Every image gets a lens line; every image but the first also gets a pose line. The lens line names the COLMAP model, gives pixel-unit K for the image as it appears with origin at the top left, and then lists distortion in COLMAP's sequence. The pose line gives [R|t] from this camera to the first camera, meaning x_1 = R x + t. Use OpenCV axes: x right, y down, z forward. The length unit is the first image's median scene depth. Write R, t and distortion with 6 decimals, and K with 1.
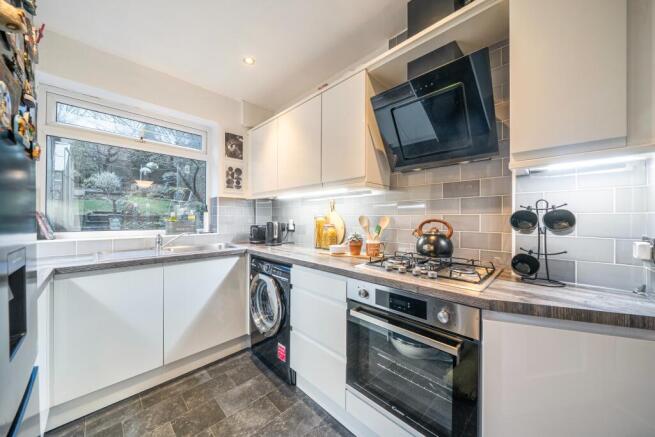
lens RADIAL K [[224.2, 0, 327.5], [0, 224.2, 218.5], [0, 0, 1]] dist [-0.000333, -0.000041]
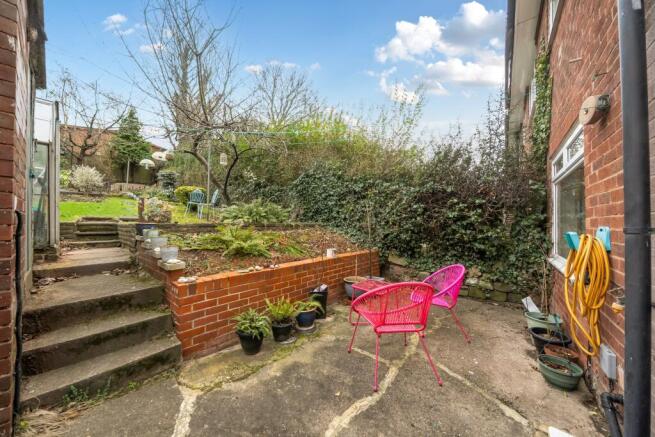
lens RADIAL K [[224.2, 0, 327.5], [0, 224.2, 218.5], [0, 0, 1]] dist [-0.000333, -0.000041]
pose [[0.995848, -0.002770, 0.090986, -0.210554], [0.005061, 0.999676, -0.024961, -0.004504], [-0.090888, 0.025318, 0.995539, 0.151301]]
